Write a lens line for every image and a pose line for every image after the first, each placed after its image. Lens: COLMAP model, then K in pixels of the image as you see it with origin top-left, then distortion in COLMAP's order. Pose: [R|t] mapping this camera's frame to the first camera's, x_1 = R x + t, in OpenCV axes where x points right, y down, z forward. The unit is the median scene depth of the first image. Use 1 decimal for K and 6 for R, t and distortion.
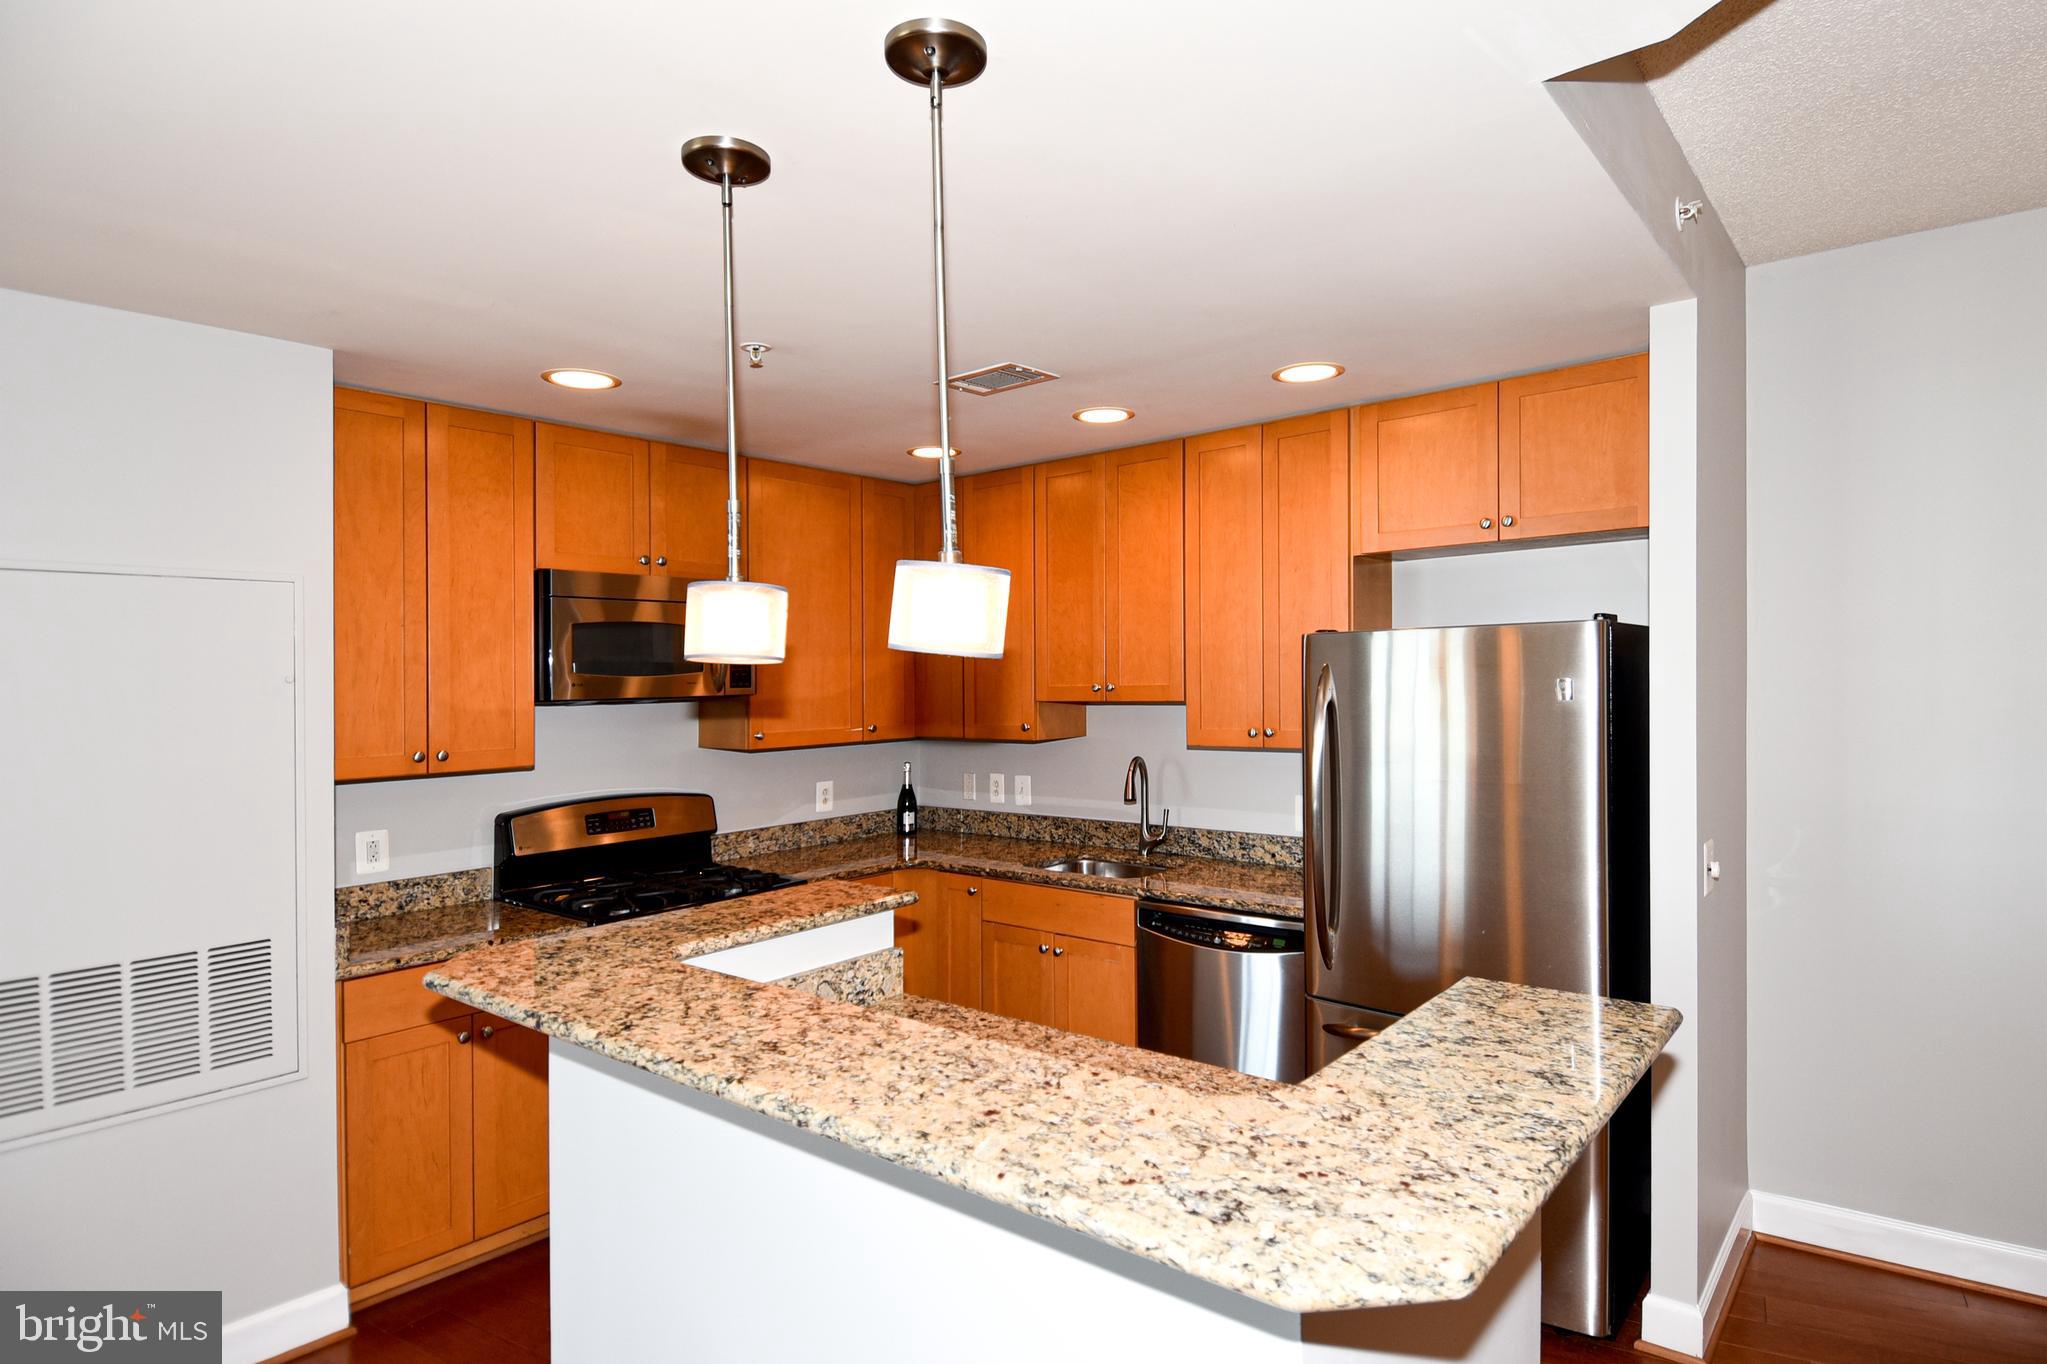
lens RADIAL K [[1089.3, 0, 1034.3], [0, 1089.3, 688.5], [0, 0, 1]] dist [0.021412, -0.014664]
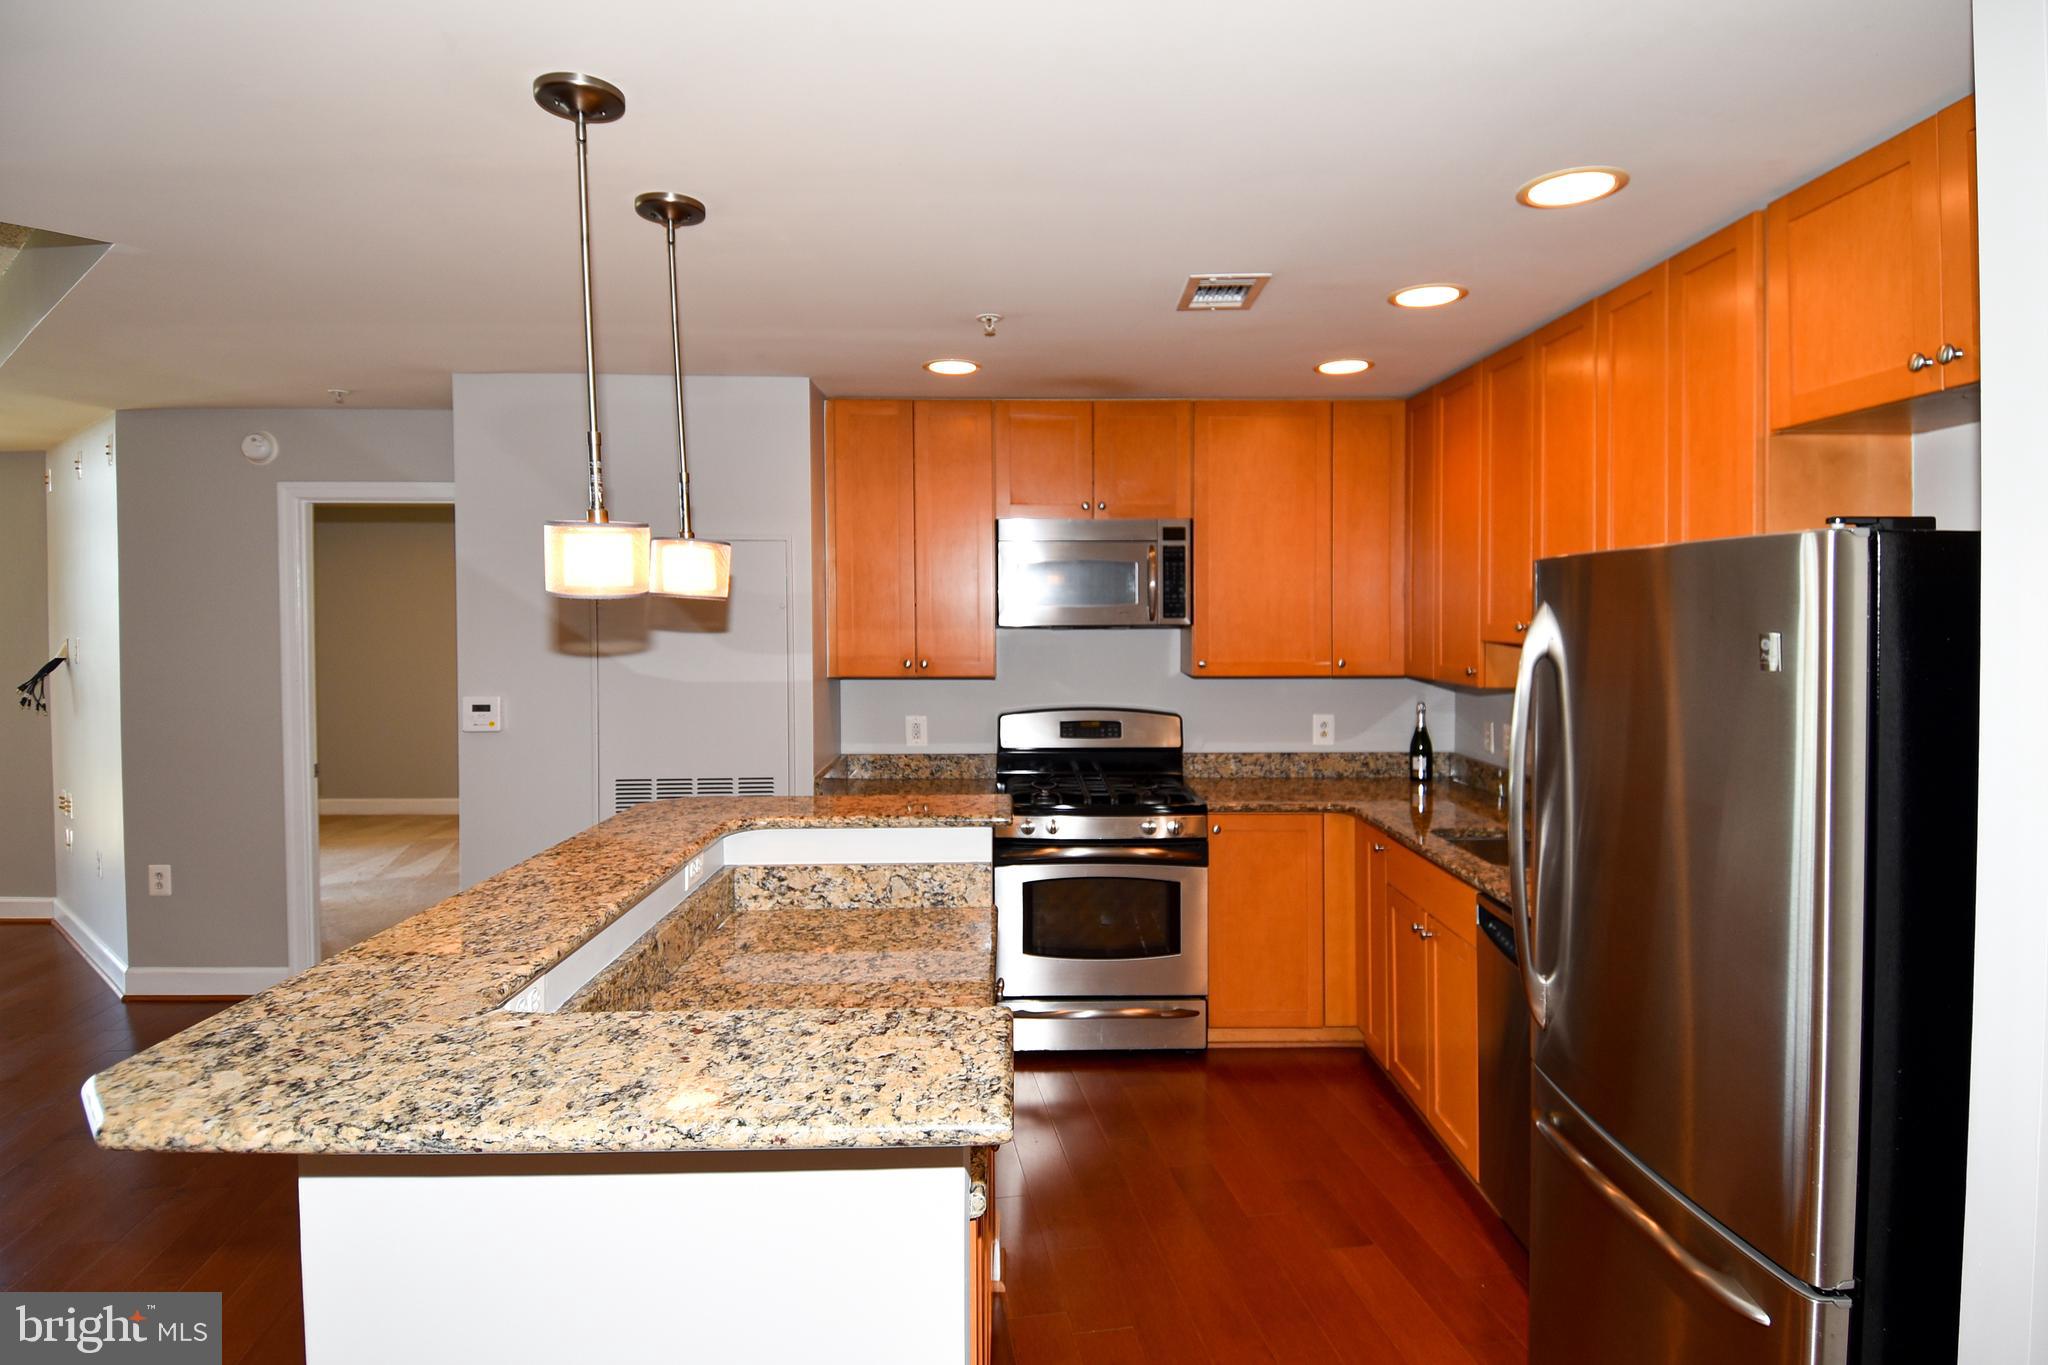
lens RADIAL K [[1045.4, 0, 1069.4], [0, 1045.4, 636.6], [0, 0, 1]] dist [0.016745, -0.015469]
pose [[0.667662, 0.037907, -0.743499, 0.725074], [-0.021853, 0.999270, 0.031324, -0.021030], [0.744144, -0.004666, 0.668003, 0.393090]]
